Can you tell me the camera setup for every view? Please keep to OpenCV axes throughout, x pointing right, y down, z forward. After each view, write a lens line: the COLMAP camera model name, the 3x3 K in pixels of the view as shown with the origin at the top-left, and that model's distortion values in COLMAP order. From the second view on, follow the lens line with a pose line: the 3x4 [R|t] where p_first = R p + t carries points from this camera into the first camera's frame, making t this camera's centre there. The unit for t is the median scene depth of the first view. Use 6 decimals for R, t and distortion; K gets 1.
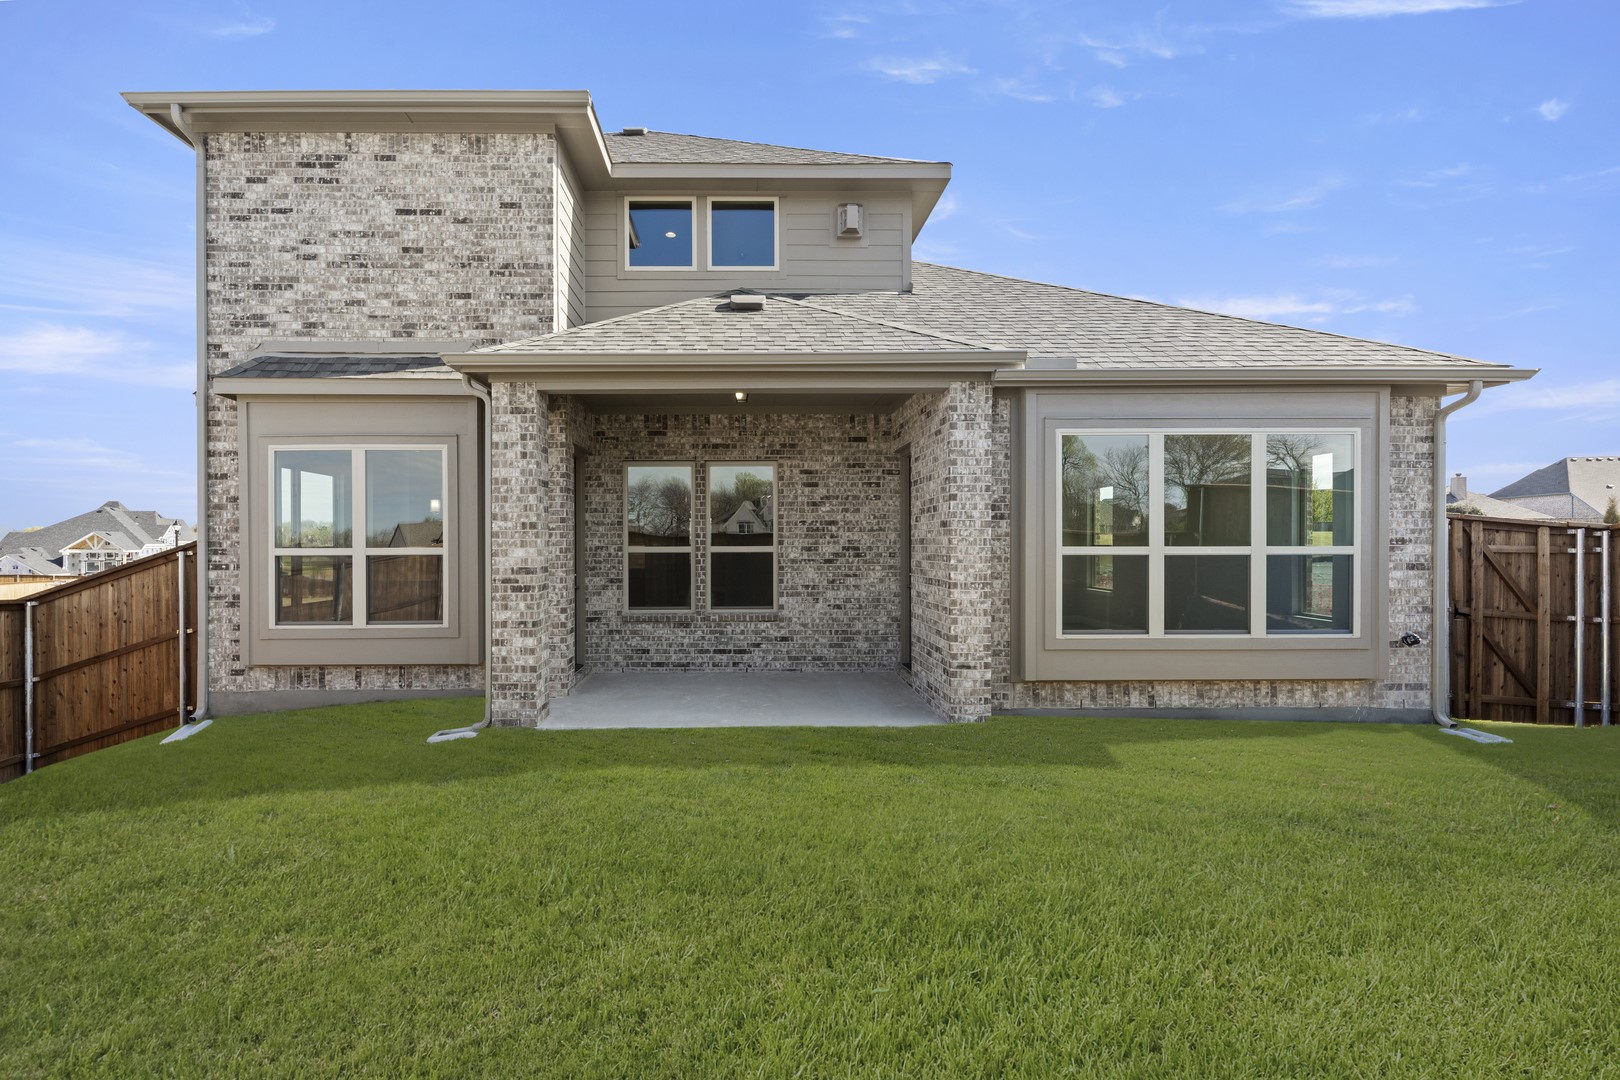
lens RADIAL K [[719.0, 0, 798.4], [0, 719.0, 542.4], [0, 0, 1]] dist [0.010827, -0.000415]
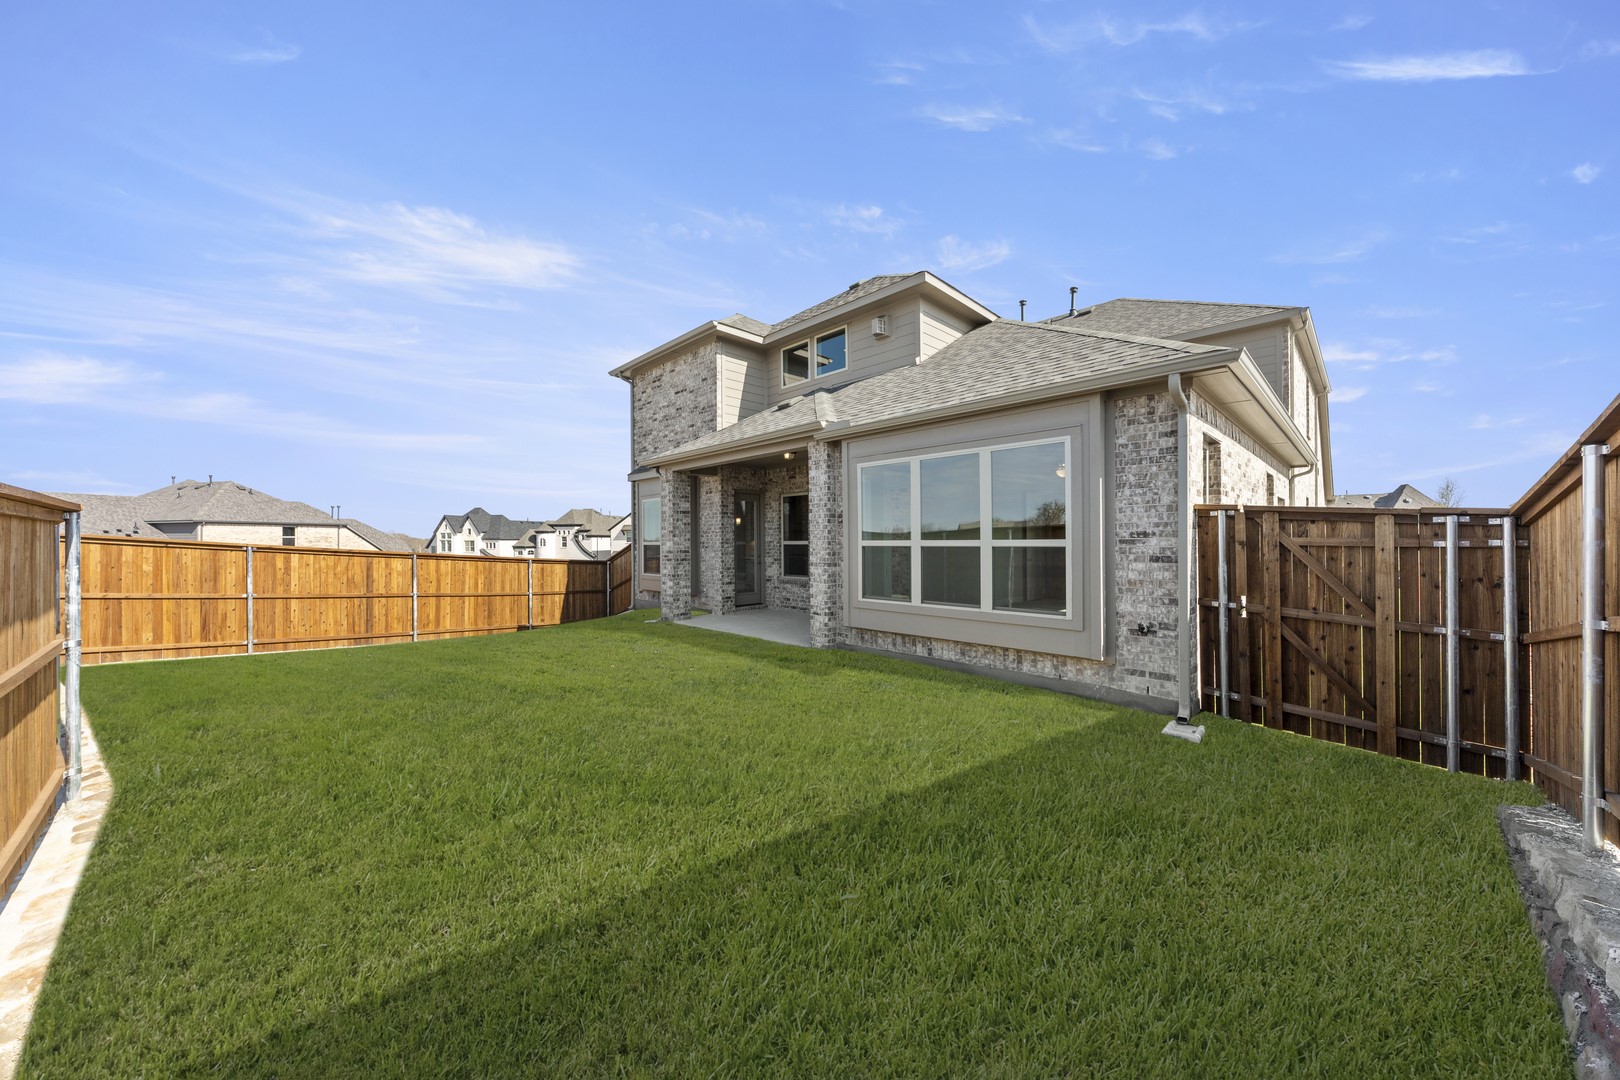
lens RADIAL K [[564.5, 0, 816.8], [0, 564.5, 533.5], [0, 0, 1]] dist [0.012659, 0.000099]
pose [[0.695757, -0.011321, -0.718188, 1.090917], [0.006297, 0.999933, -0.009662, 0.001935], [0.718249, 0.002200, 0.695782, 0.091881]]
